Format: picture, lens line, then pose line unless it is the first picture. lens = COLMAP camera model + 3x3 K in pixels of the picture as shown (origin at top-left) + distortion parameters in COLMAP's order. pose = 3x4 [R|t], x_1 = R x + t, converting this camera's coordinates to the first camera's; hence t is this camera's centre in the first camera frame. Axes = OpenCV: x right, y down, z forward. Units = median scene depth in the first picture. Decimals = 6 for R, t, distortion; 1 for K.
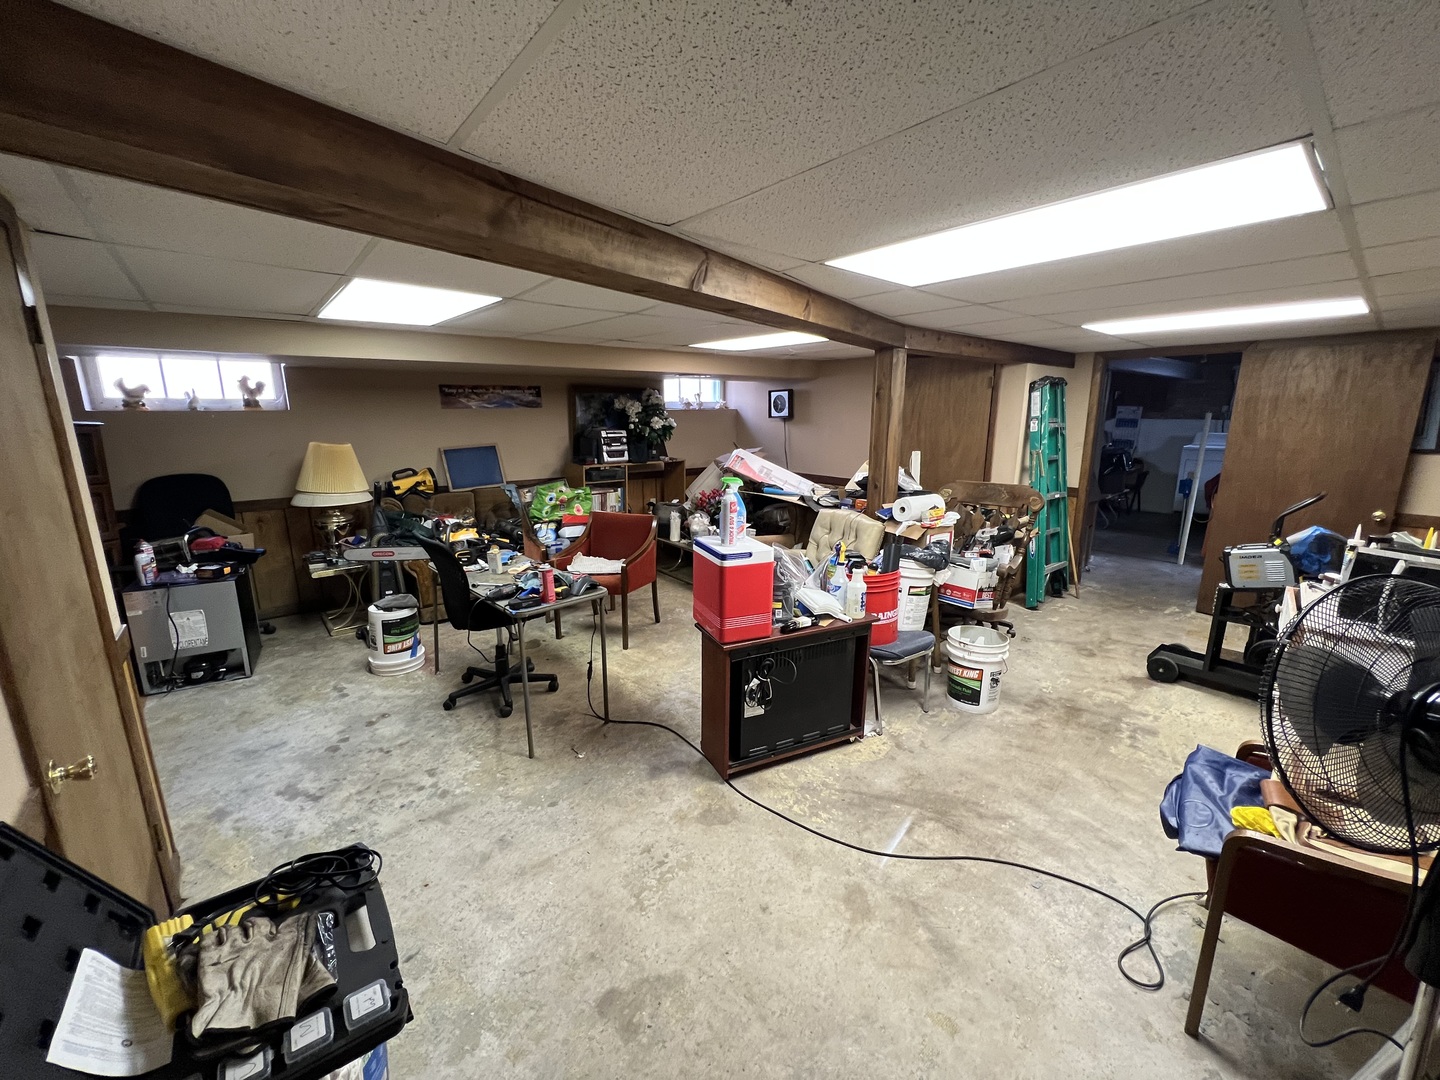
lens RADIAL K [[575.5, 0, 715.0], [0, 575.5, 536.0], [0, 0, 1]] dist [-0.003434, 0.000450]
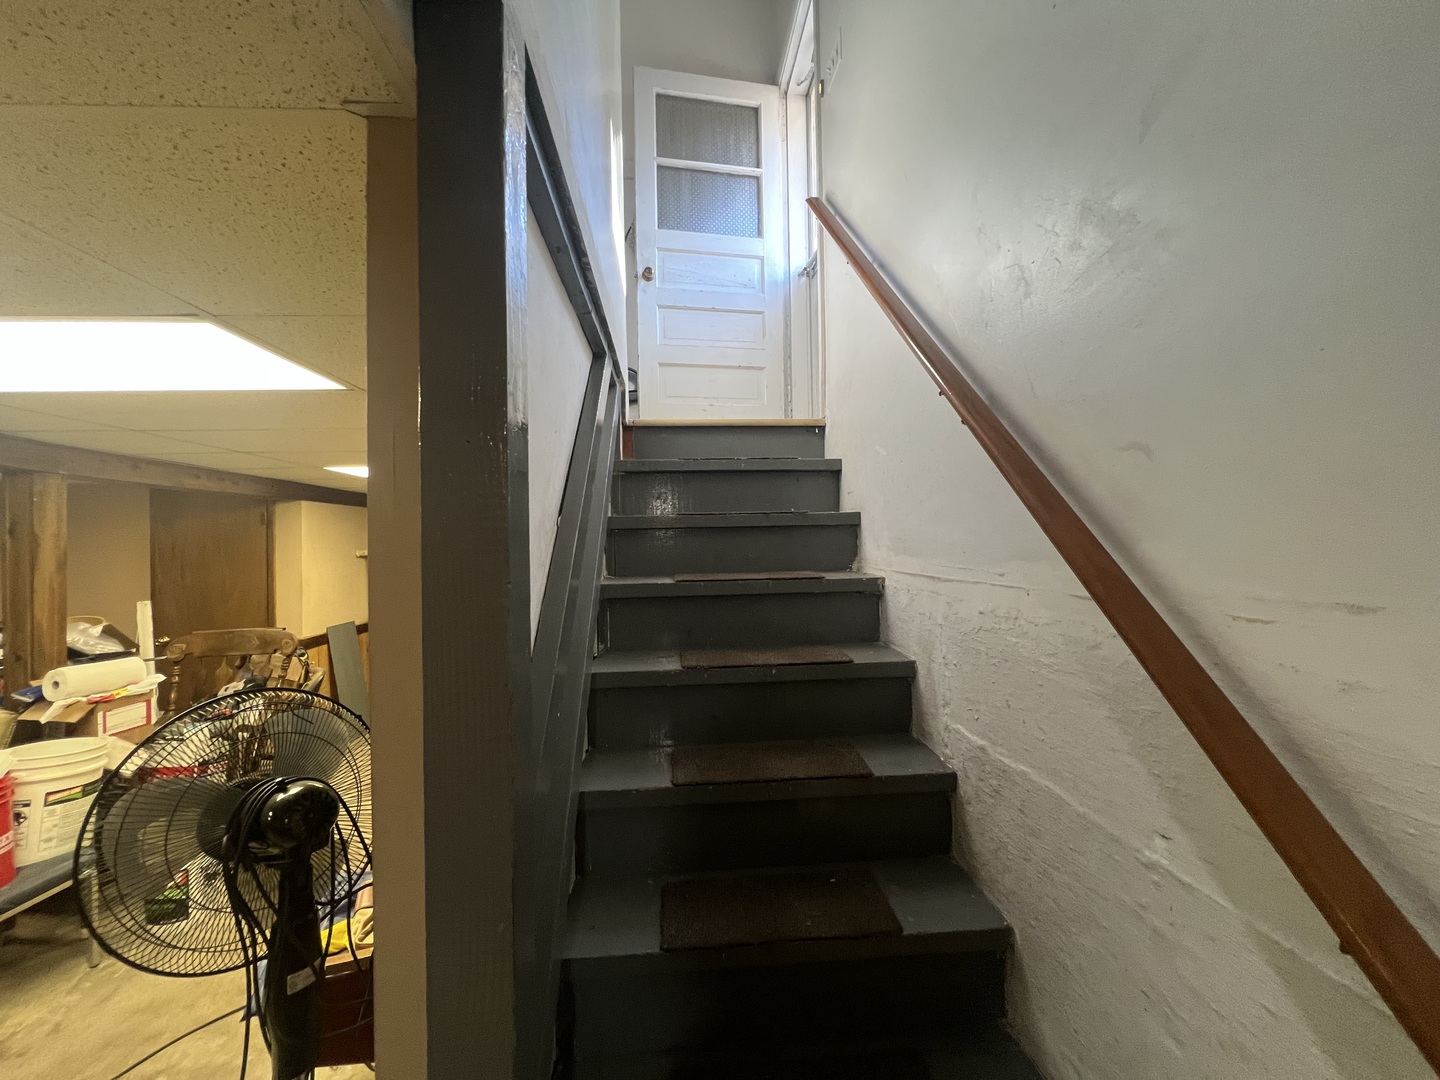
lens RADIAL K [[575.5, 0, 715.0], [0, 575.5, 536.0], [0, 0, 1]] dist [-0.003434, 0.000450]
pose [[0.586193, -0.002104, 0.810169, 0.231908], [0.190408, 0.972345, -0.135243, 0.029198], [-0.787479, 0.233541, 0.570382, -0.123148]]
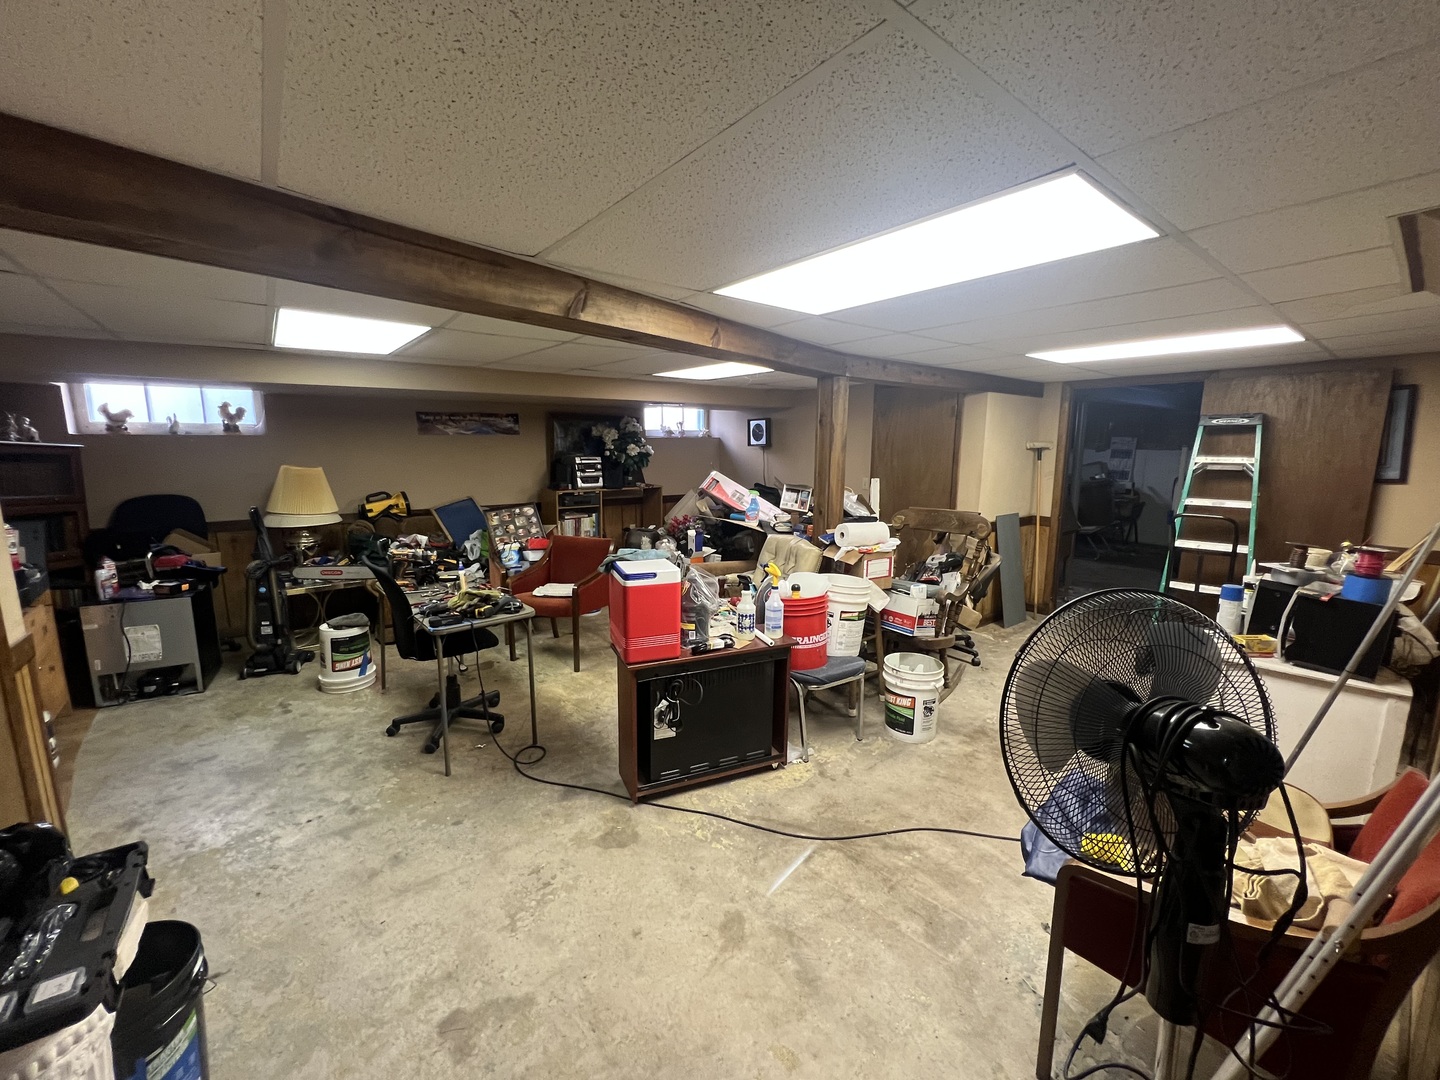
lens RADIAL K [[575.5, 0, 715.0], [0, 575.5, 536.0], [0, 0, 1]] dist [-0.003434, 0.000450]
pose [[0.999450, 0.010069, -0.031602, 0.139819], [-0.011677, 0.998624, -0.051123, 0.010112], [0.031044, 0.051464, 0.998192, -0.006866]]
